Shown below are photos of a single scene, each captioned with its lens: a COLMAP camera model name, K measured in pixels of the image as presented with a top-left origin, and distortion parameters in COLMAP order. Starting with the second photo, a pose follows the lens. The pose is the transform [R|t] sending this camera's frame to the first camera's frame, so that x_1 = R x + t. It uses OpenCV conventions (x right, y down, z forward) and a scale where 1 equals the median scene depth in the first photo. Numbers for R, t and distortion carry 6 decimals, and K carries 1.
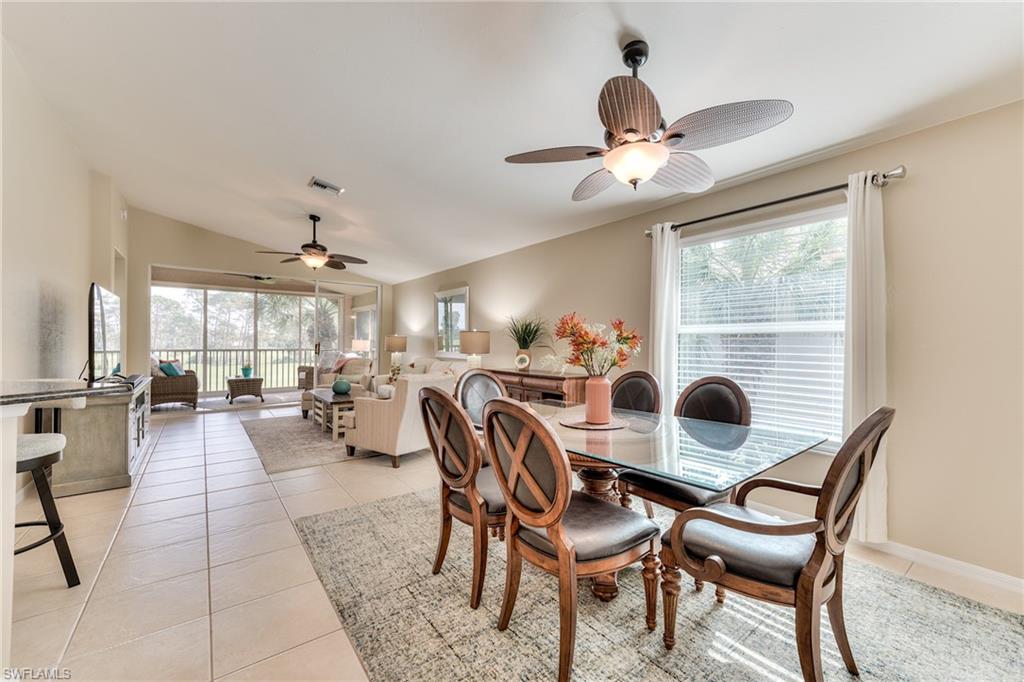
lens RADIAL K [[407.9, 0, 514.8], [0, 407.9, 341.1], [0, 0, 1]] dist [0.010771, -0.002901]
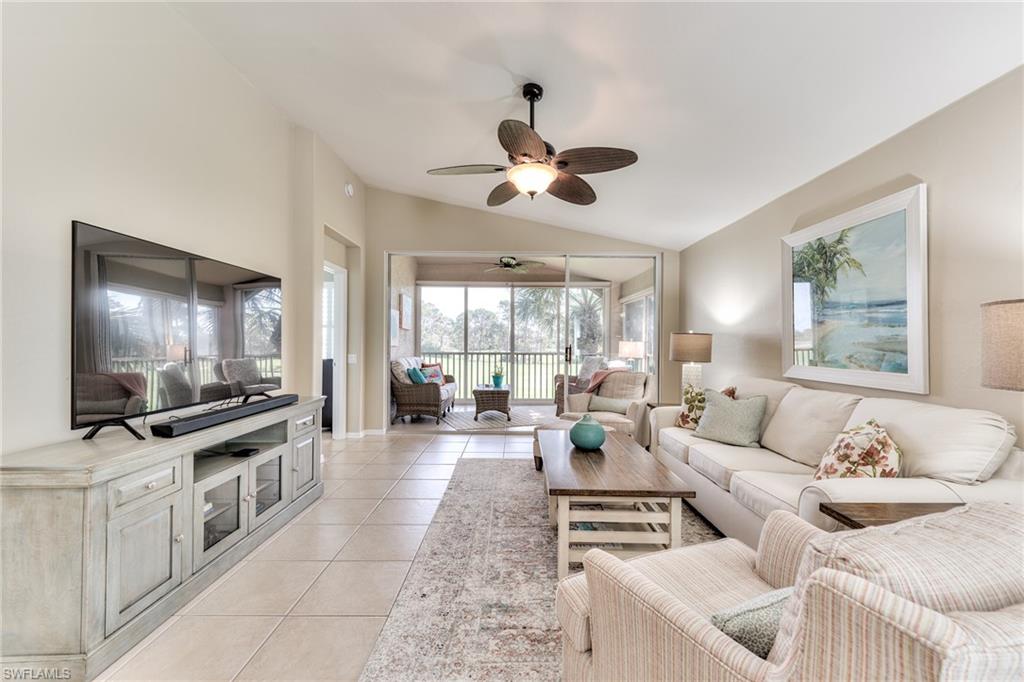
lens RADIAL K [[407.9, 0, 513.3], [0, 407.9, 341.8], [0, 0, 1]] dist [0.010771, -0.002901]
pose [[0.794319, -0.004011, -0.607487, -0.138134], [0.001385, 0.999988, -0.004792, 0.001249], [0.607499, 0.002965, 0.794315, 0.393223]]
